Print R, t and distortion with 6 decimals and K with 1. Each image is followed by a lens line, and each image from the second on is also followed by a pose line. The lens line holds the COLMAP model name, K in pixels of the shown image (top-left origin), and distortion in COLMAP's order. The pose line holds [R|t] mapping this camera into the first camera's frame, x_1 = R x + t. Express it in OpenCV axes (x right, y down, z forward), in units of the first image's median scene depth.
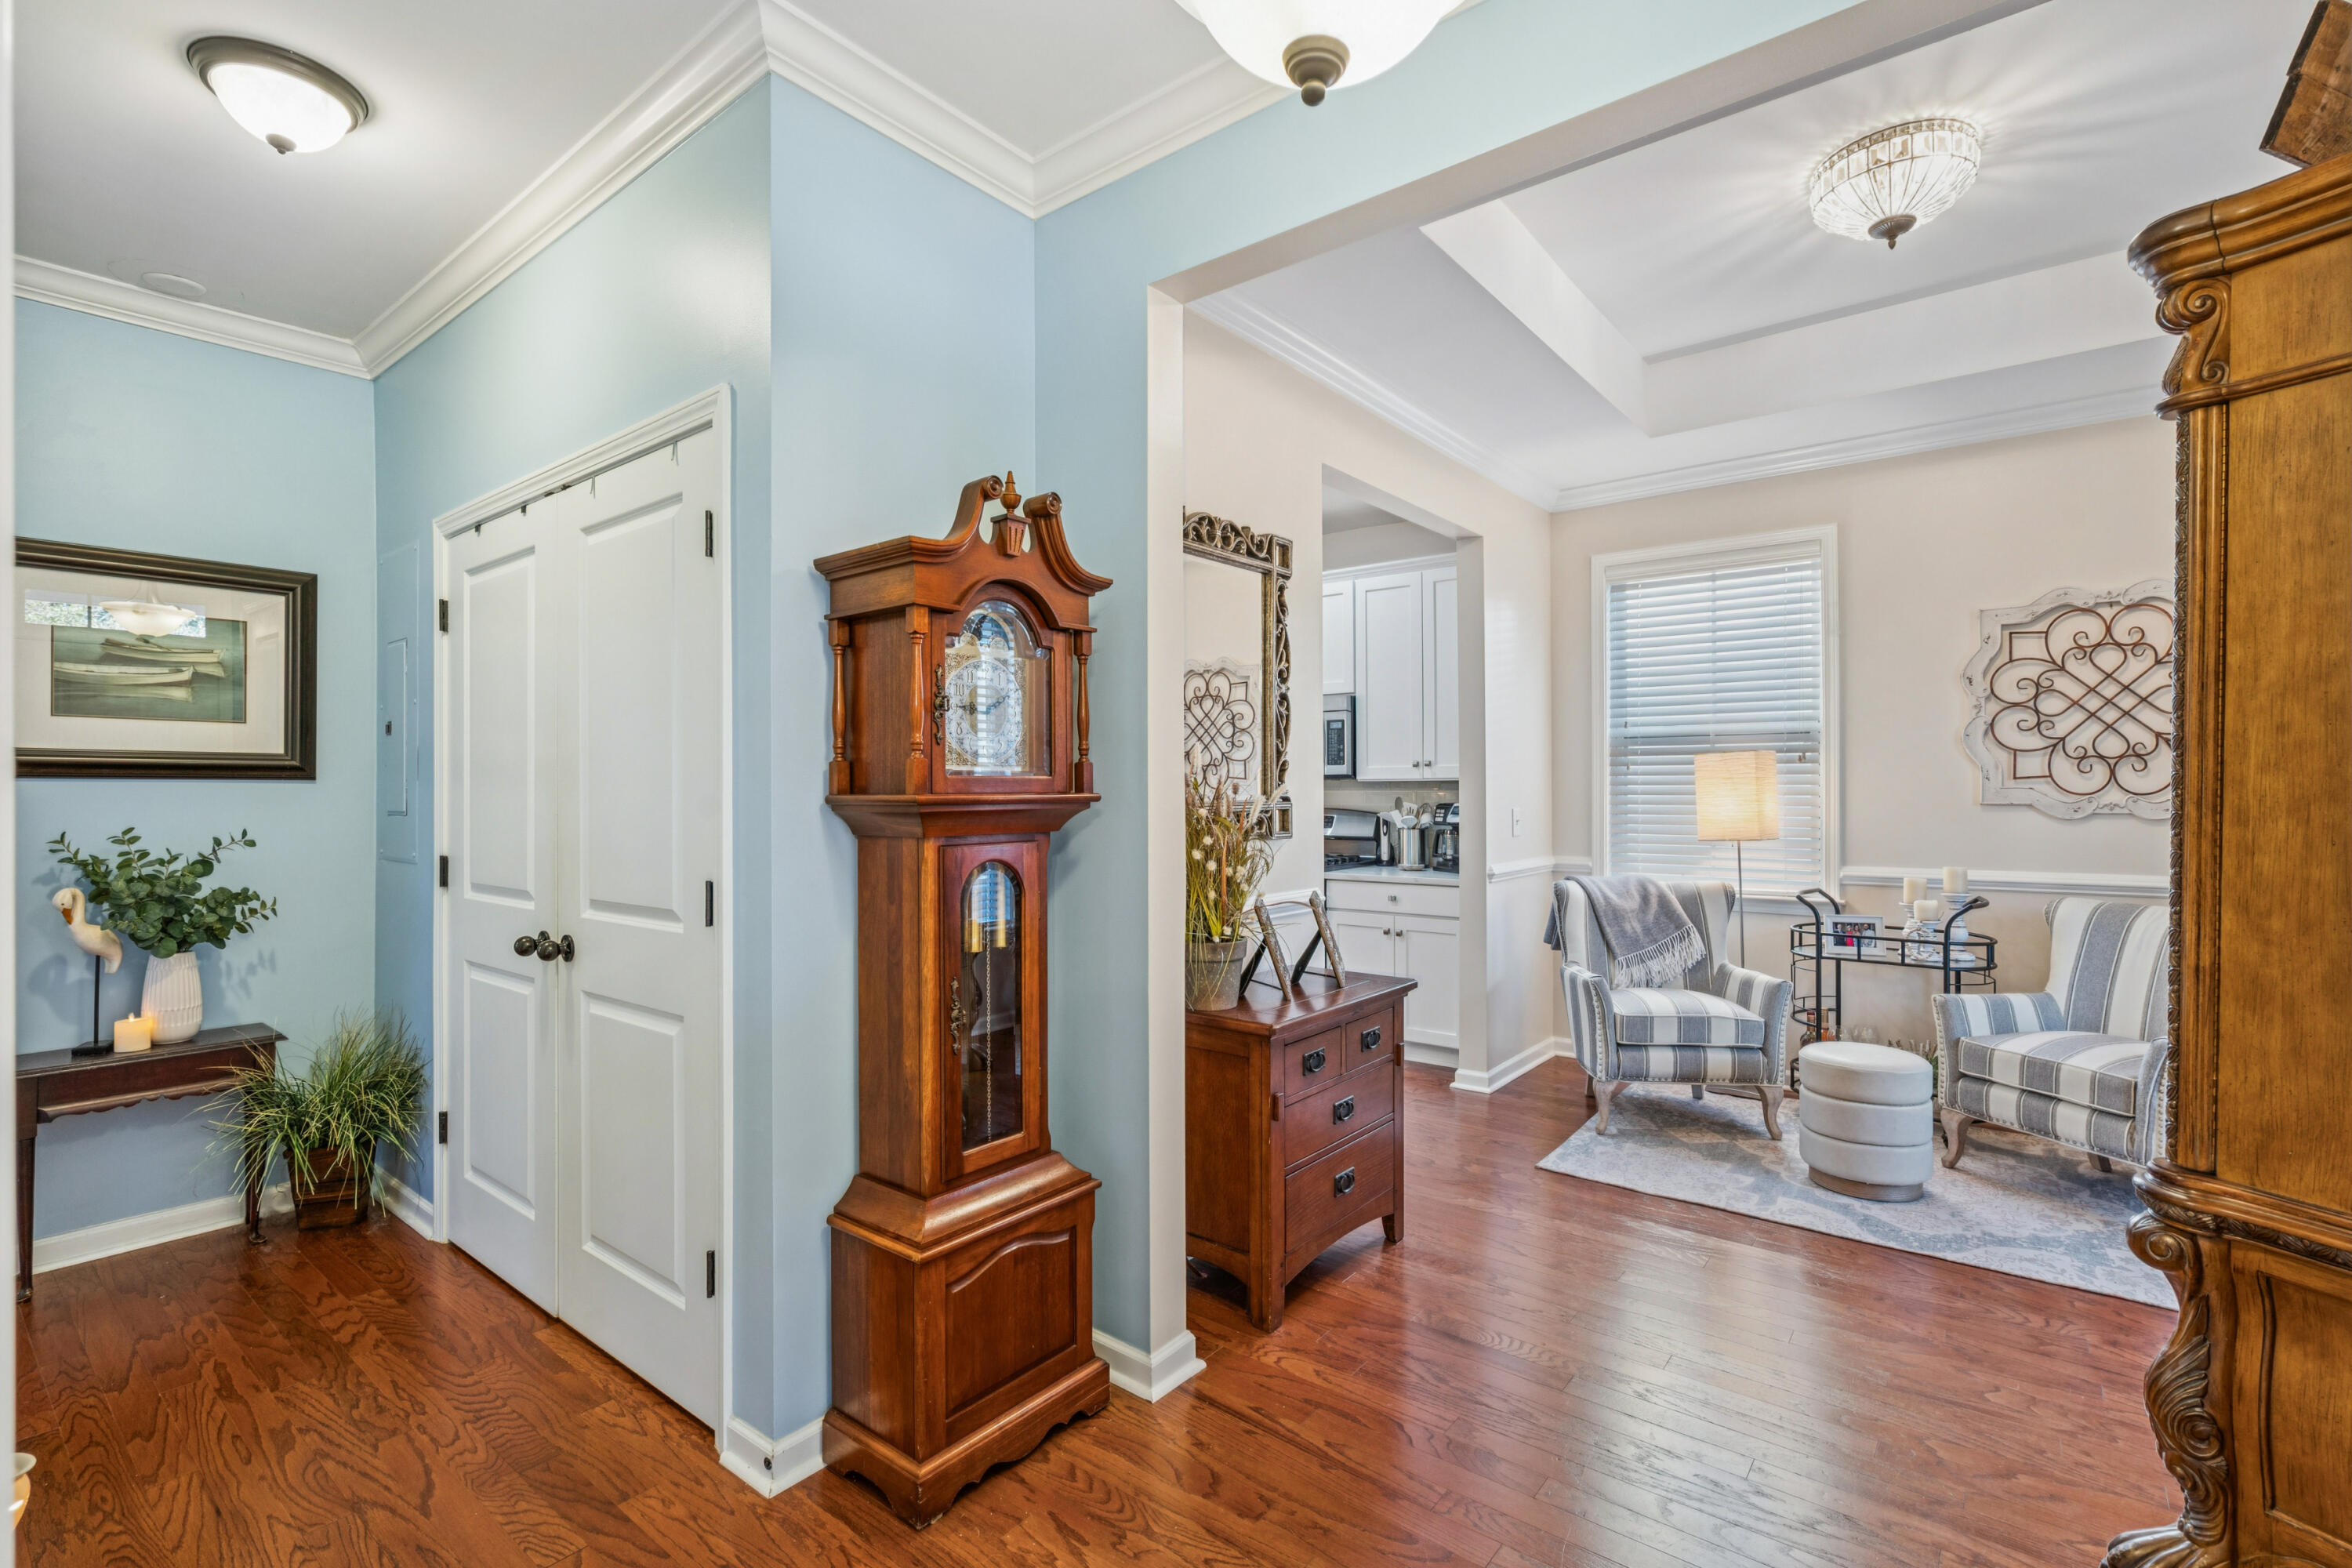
lens RADIAL K [[1070.3, 0, 1179.2], [0, 1070.3, 790.9], [0, 0, 1]] dist [-0.006884, 0.003381]
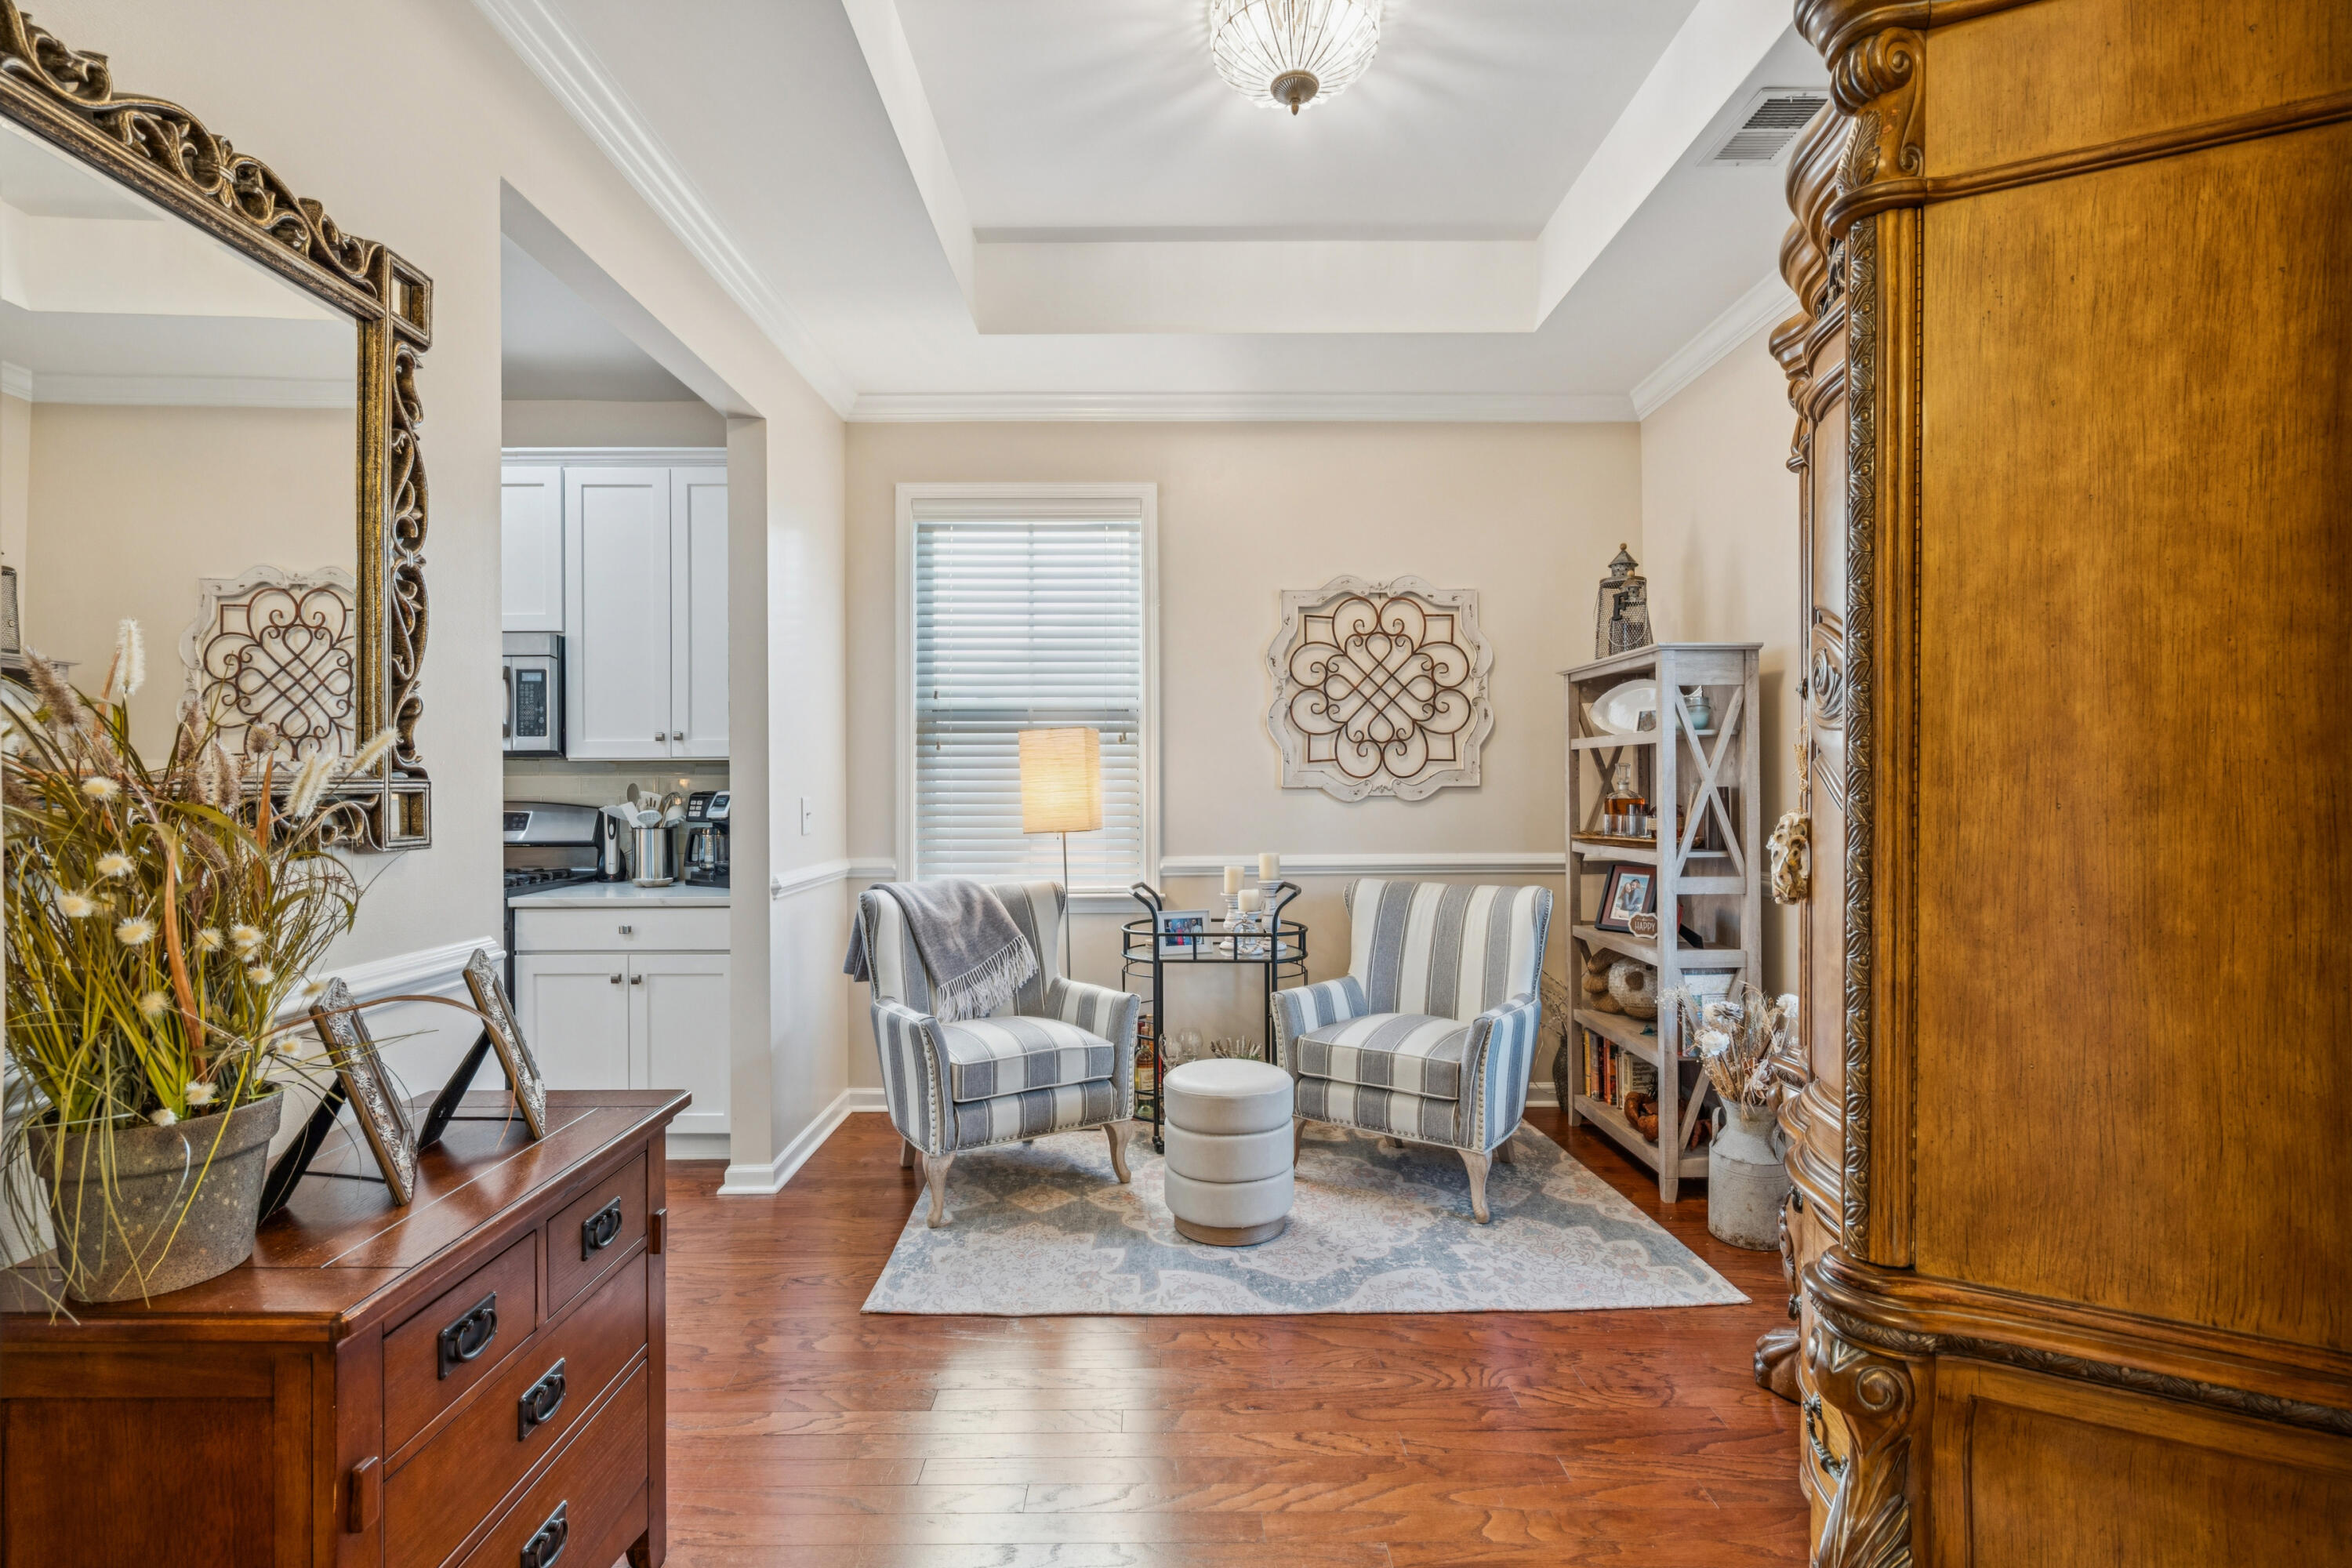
lens RADIAL K [[1070.3, 0, 1158.7], [0, 1070.3, 780.7], [0, 0, 1]] dist [-0.006884, 0.003381]
pose [[0.782396, 0.002108, 0.622777, 0.063547], [0.003078, 0.999969, -0.007252, 0.017180], [-0.622773, 0.007590, 0.782366, 0.400032]]
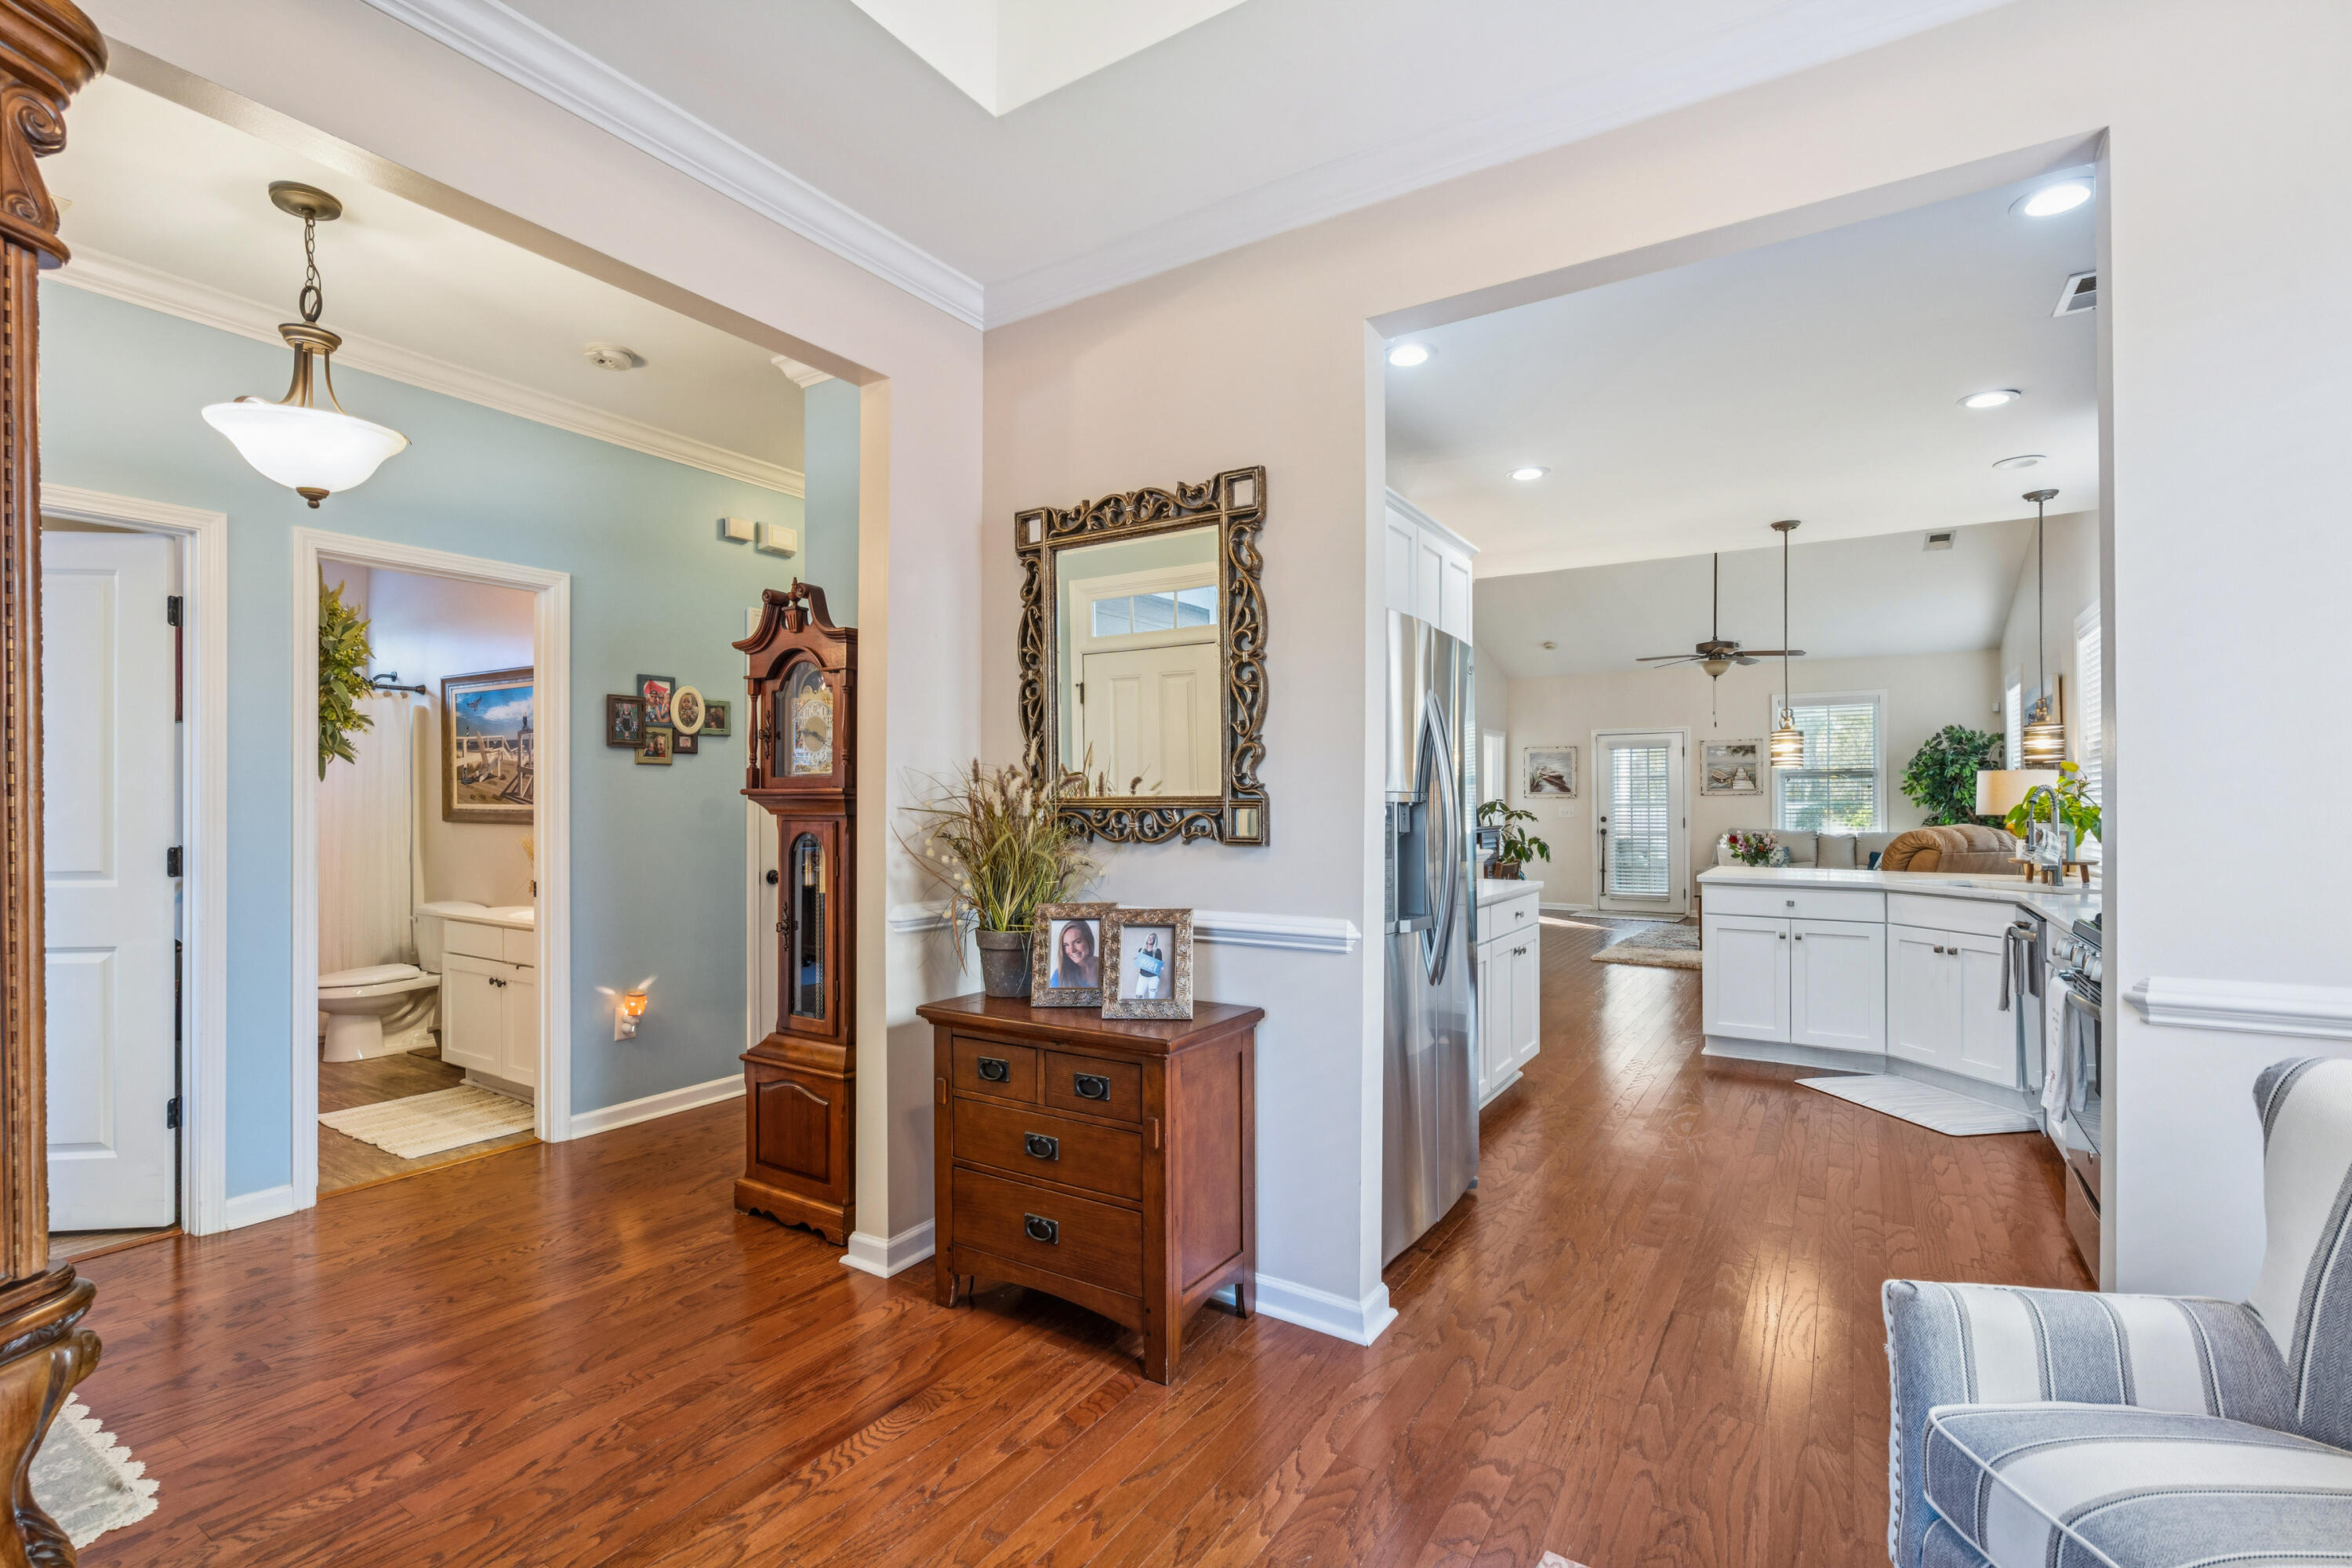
lens RADIAL K [[1070.3, 0, 1169.6], [0, 1070.3, 796.4], [0, 0, 1]] dist [-0.006884, 0.003381]
pose [[0.100469, -0.003240, -0.994935, 0.940128], [-0.003057, 0.999989, -0.003565, 0.012245], [0.994936, 0.003400, 0.100458, 0.919703]]
